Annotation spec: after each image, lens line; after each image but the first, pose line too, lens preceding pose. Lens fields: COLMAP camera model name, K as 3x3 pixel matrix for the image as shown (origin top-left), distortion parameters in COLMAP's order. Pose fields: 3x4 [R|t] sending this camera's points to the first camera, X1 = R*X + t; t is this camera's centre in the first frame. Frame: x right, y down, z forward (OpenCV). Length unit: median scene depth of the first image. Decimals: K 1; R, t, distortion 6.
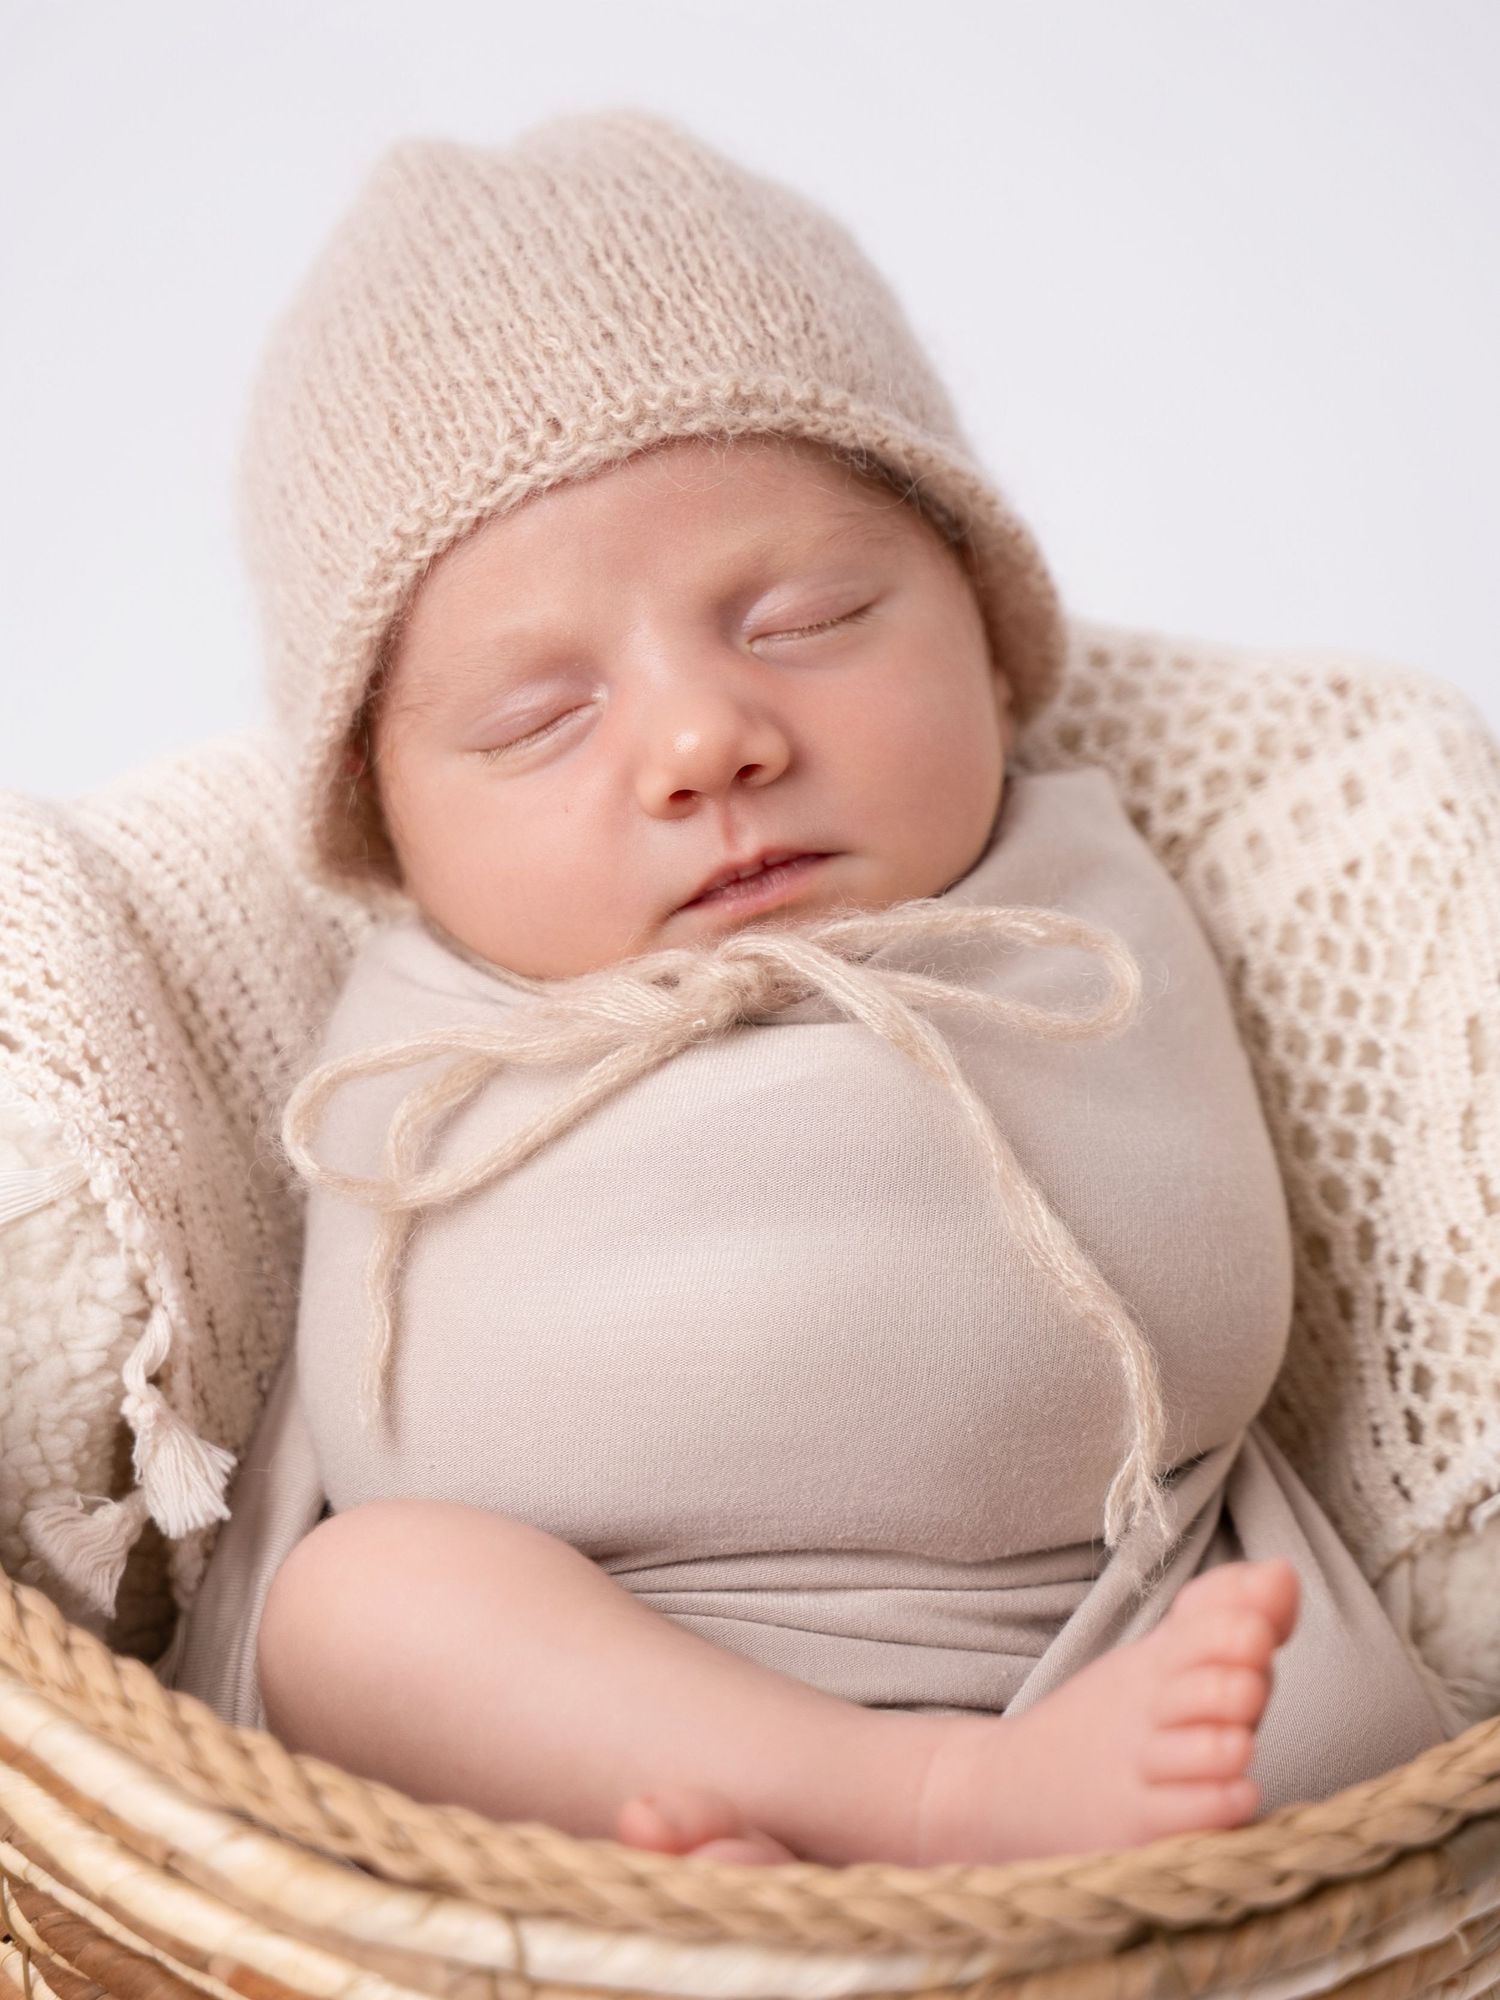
lens RADIAL K [[4373.5, 0, 750.0], [0, 4373.5, 1000.0], [0, 0, 1]] dist [0.549192, -0.129276]
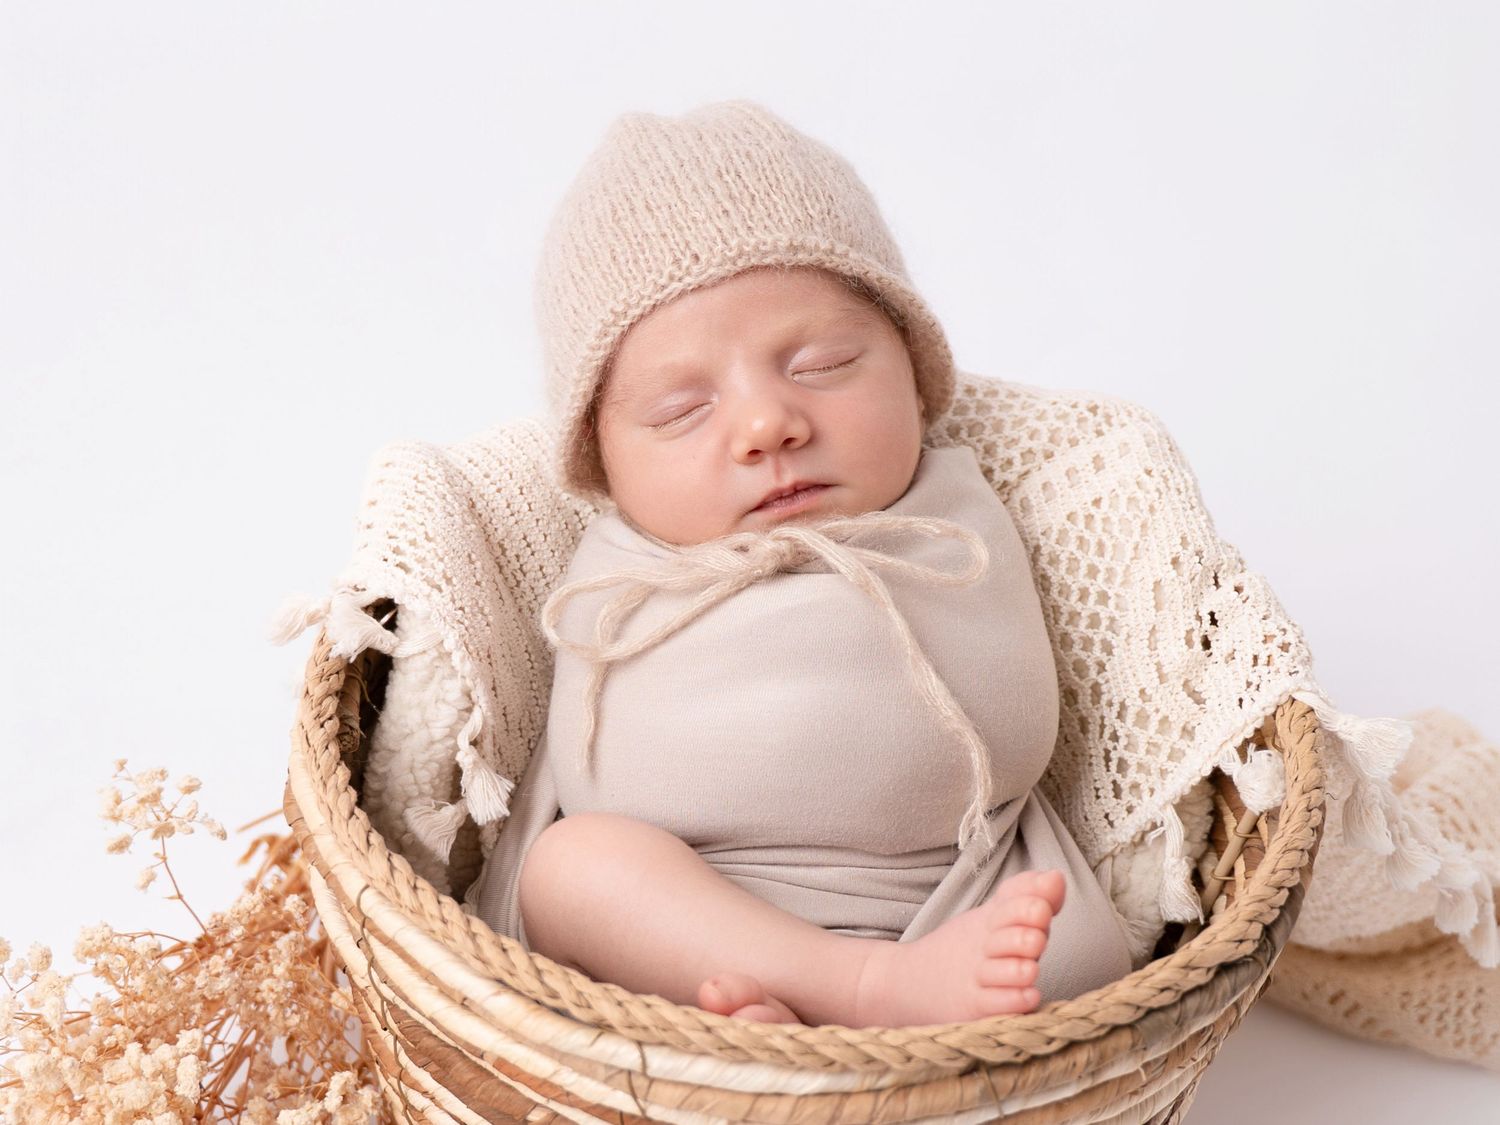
lens RADIAL K [[1220.0, 0, 717.0], [0, 1220.0, 591.8], [0, 0, 1]] dist [0.074496, -0.001084]
pose [[0.997612, 0.039402, -0.056732, 0.001032], [-0.036197, 0.997749, 0.056458, -0.015268], [0.058829, -0.054270, 0.996792, 0.460034]]
